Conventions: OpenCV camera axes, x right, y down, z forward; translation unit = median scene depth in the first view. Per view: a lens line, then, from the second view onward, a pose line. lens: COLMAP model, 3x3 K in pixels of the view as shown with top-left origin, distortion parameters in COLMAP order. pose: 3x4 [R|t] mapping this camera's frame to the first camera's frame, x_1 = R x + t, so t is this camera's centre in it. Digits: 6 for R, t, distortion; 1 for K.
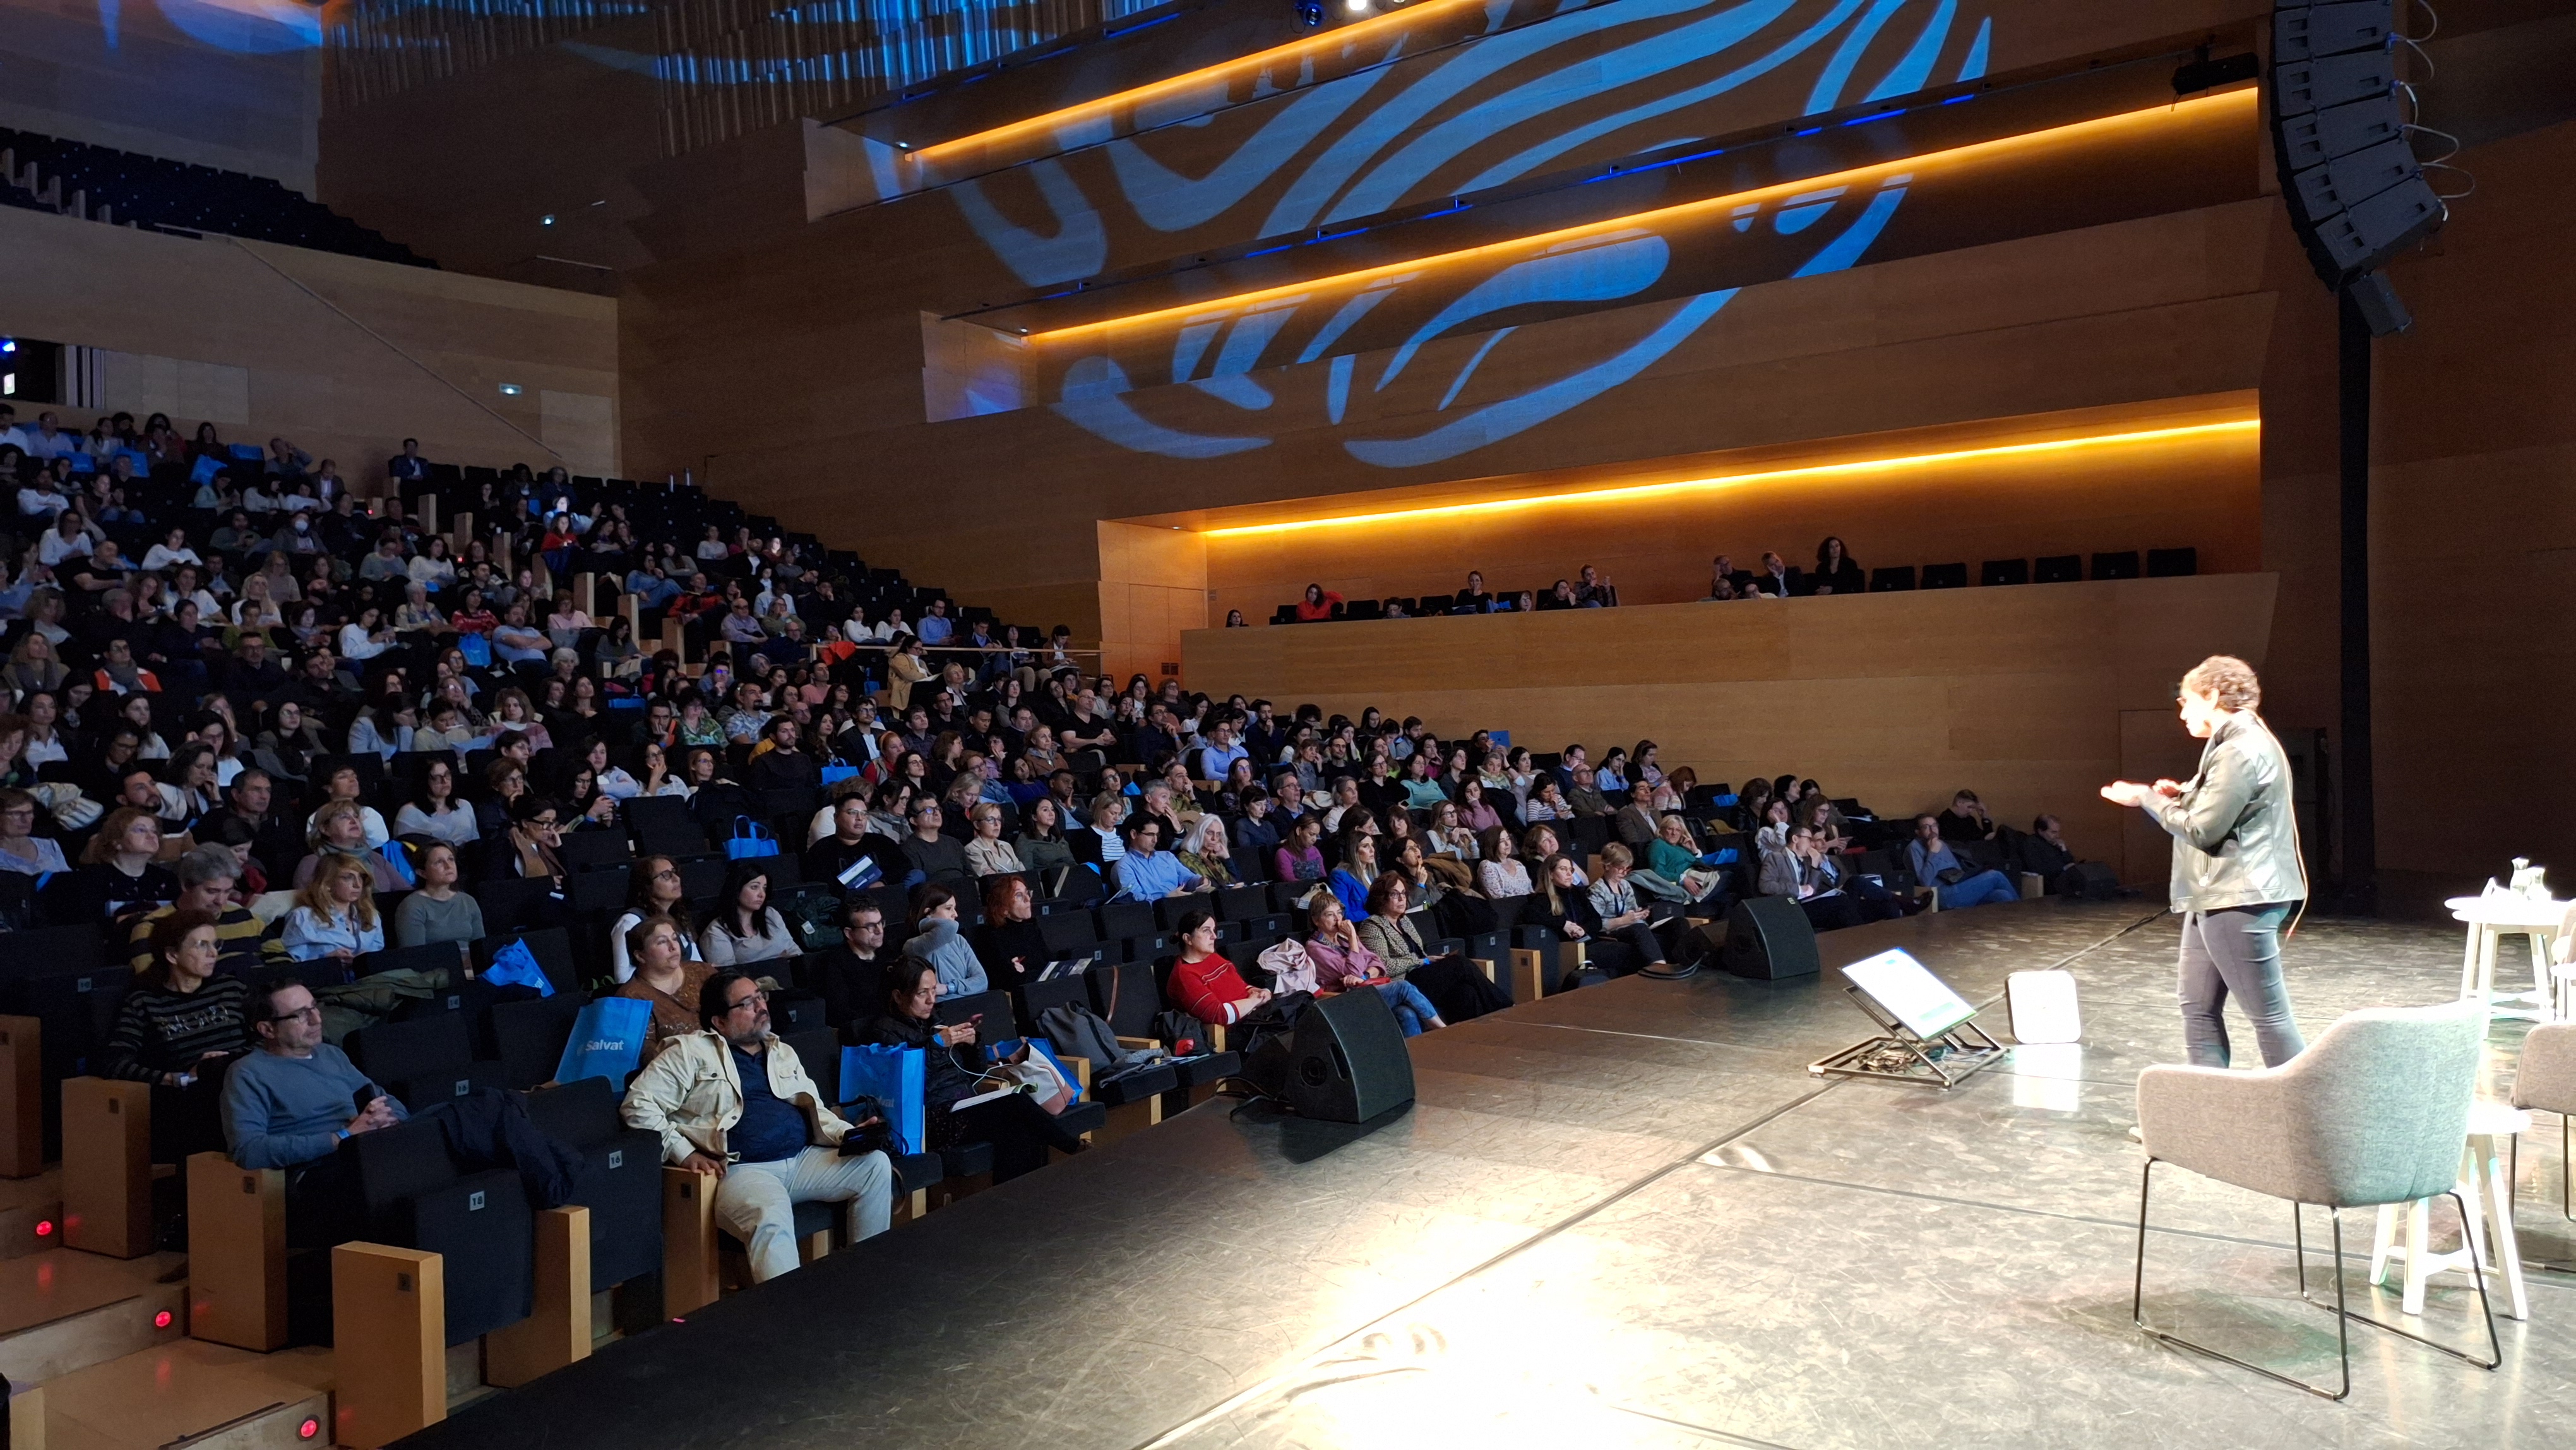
lens RADIAL K [[1707.2, 0, 1288.0], [0, 1707.2, 725.0], [0, 0, 1]] dist [0.109848, -0.122659]
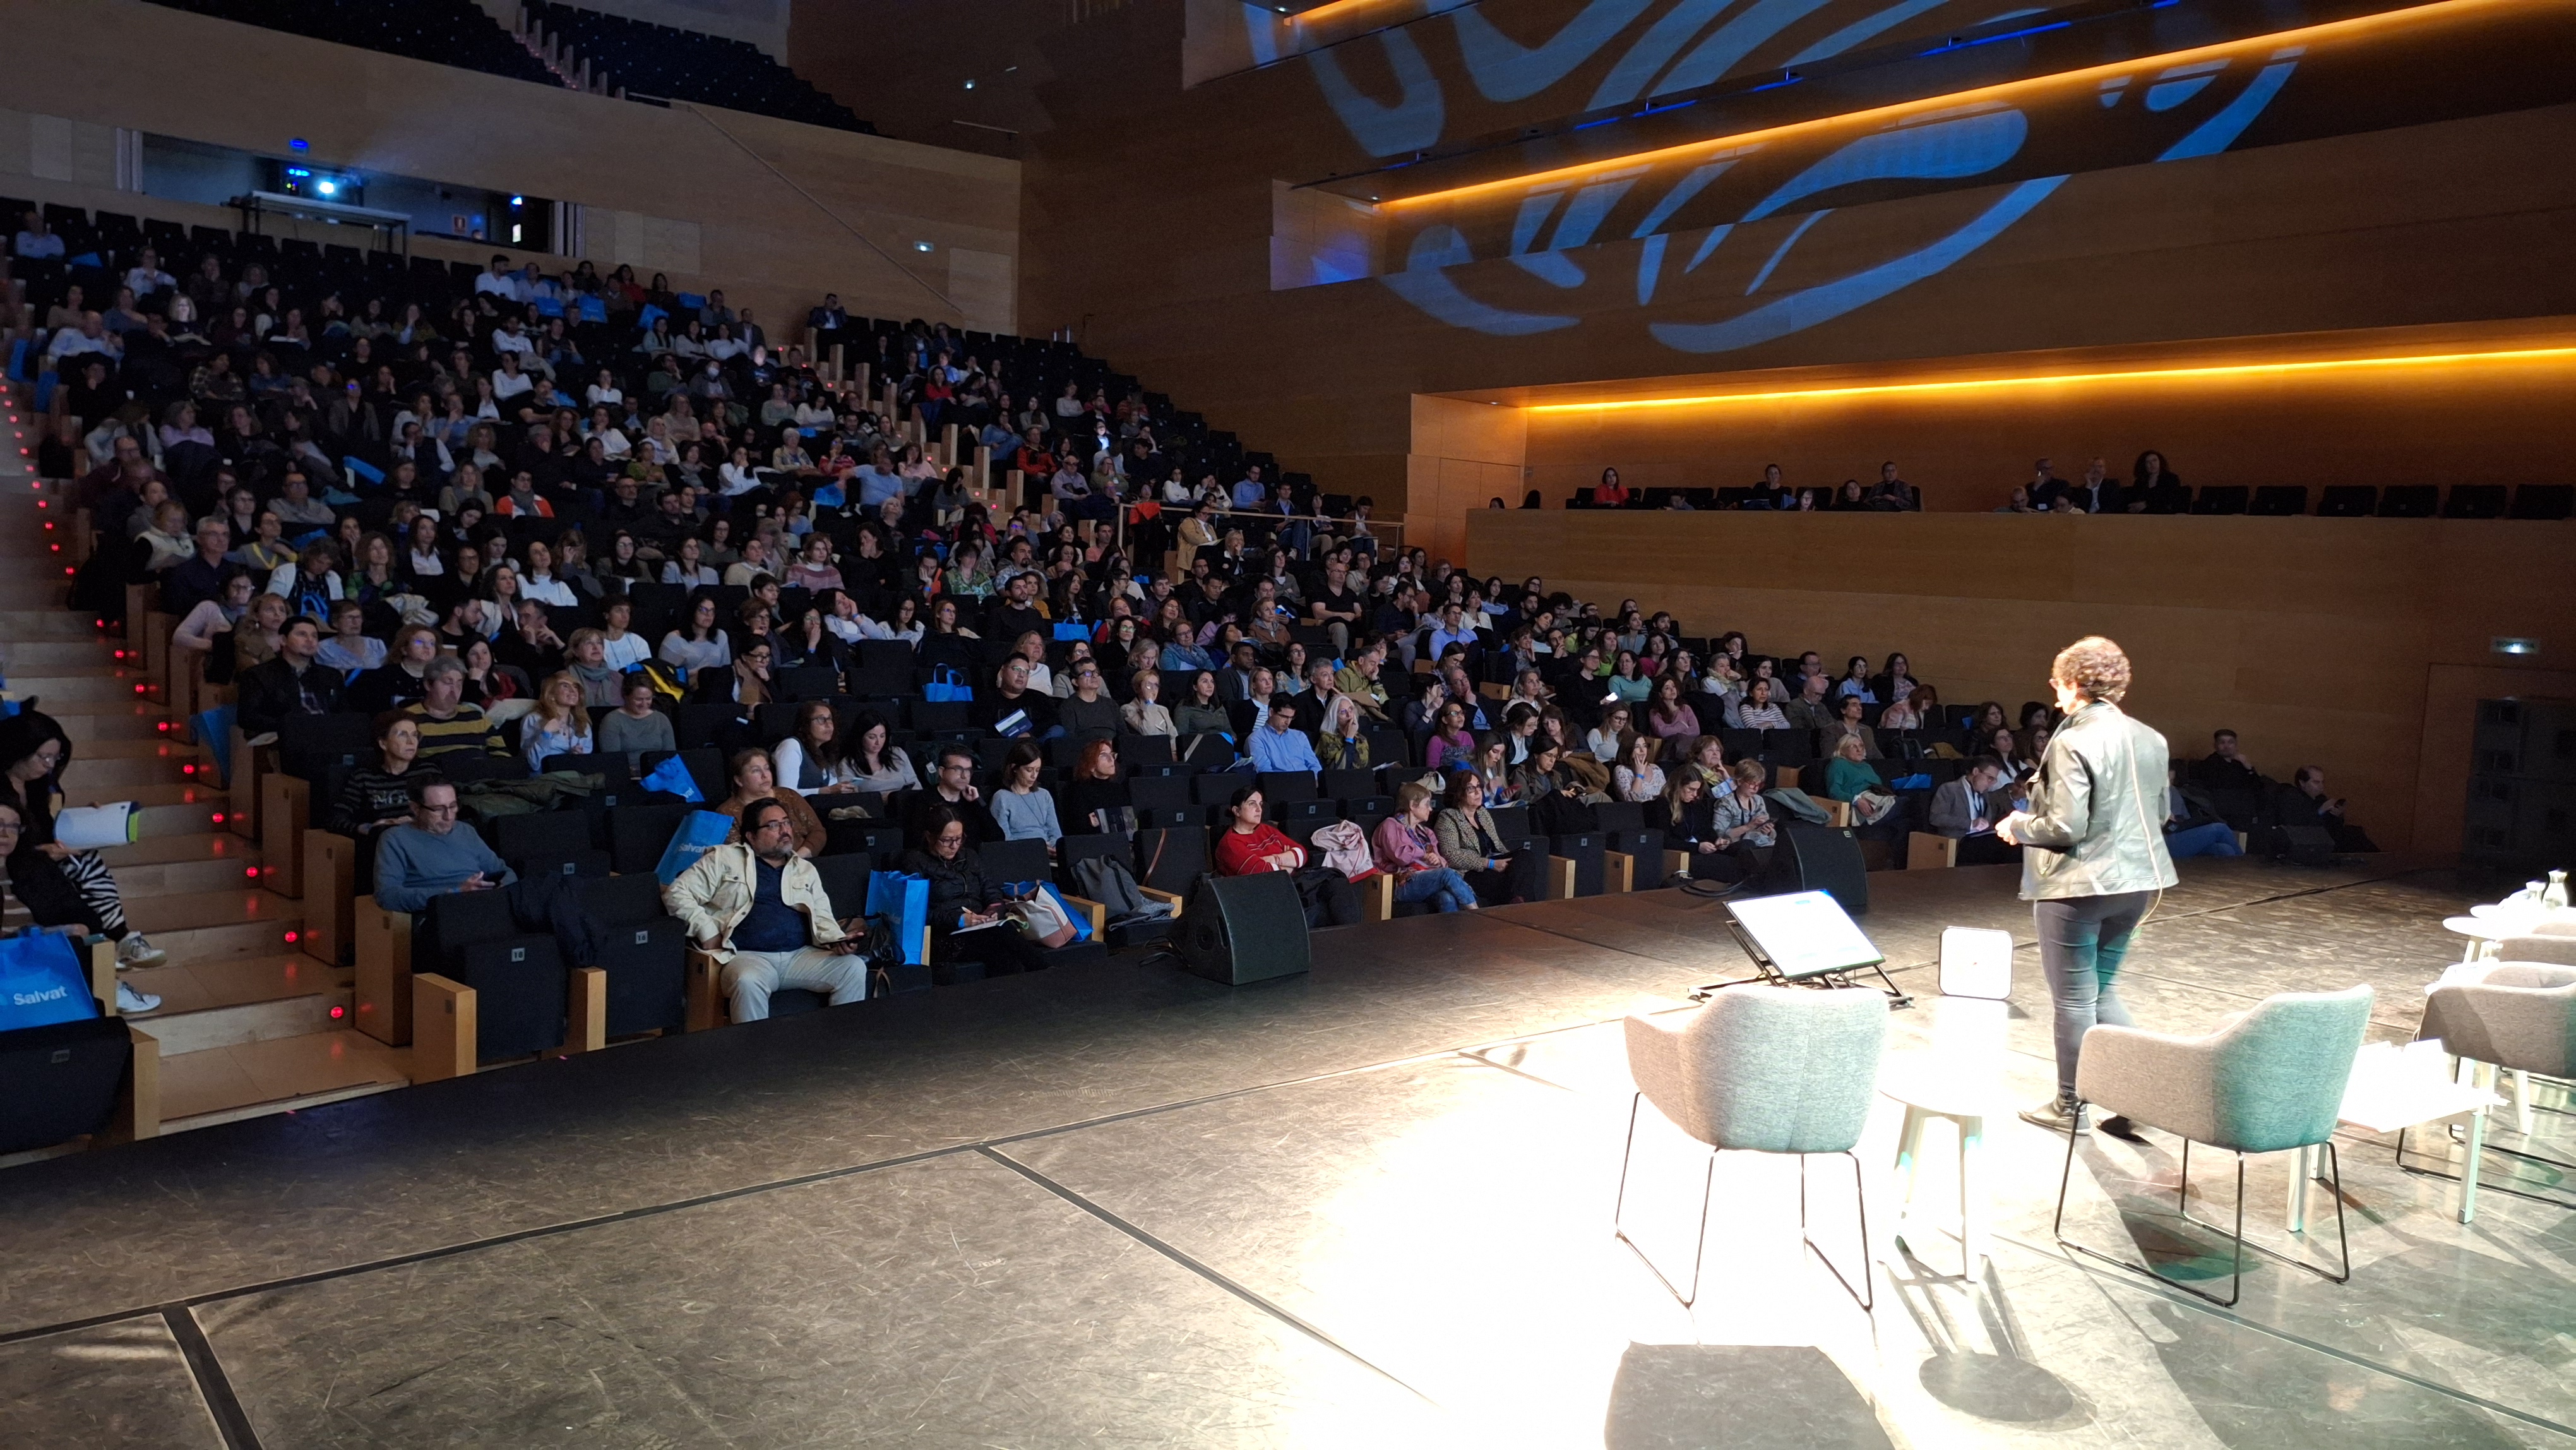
lens RADIAL K [[1707.2, 0, 1288.0], [0, 1707.2, 725.0], [0, 0, 1]] dist [0.109848, -0.122659]
pose [[0.965626, 0.090849, -0.243541, 0.122546], [-0.069856, 0.993165, 0.093507, -0.019263], [0.250371, -0.073280, 0.965373, -0.033969]]
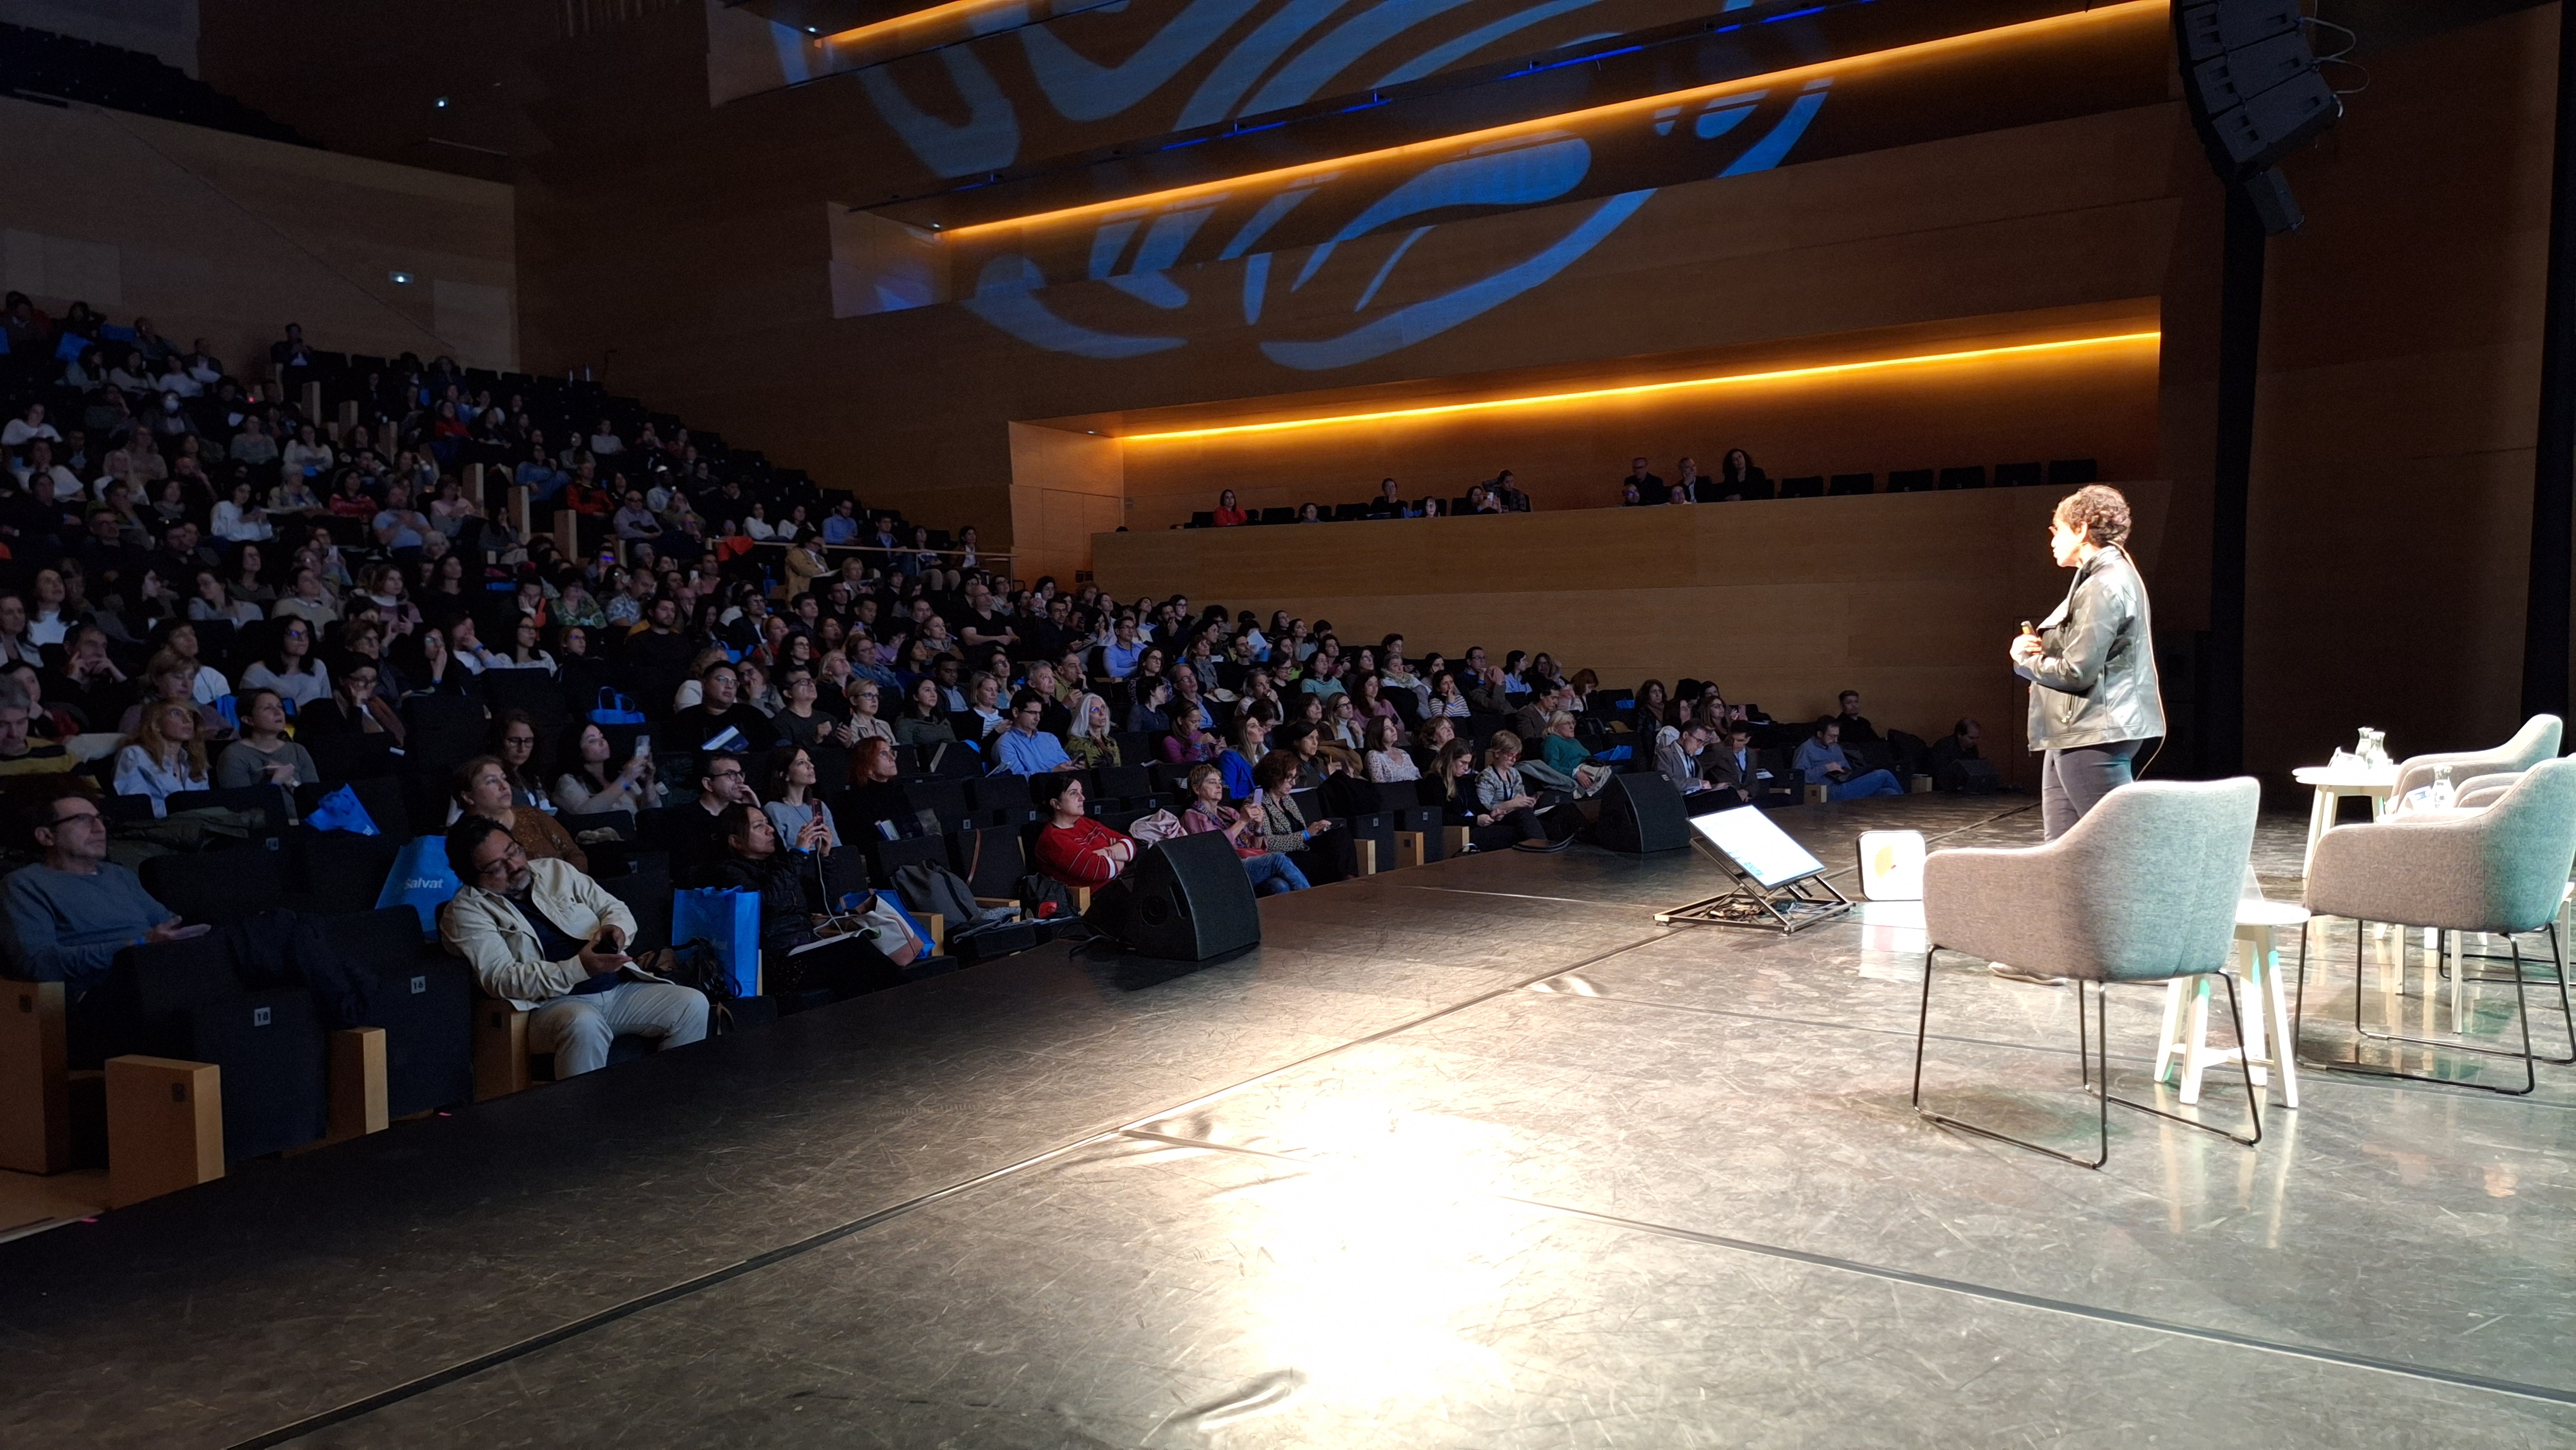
lens RADIAL K [[1710.6, 0, 1291.3], [0, 1710.6, 736.9], [0, 0, 1]] dist [0.106613, -0.124772]
pose [[0.999188, 0.011119, 0.038732, 0.019847], [-0.012859, 0.998906, 0.044967, 0.020503], [-0.038190, -0.045429, 0.998237, 0.005721]]
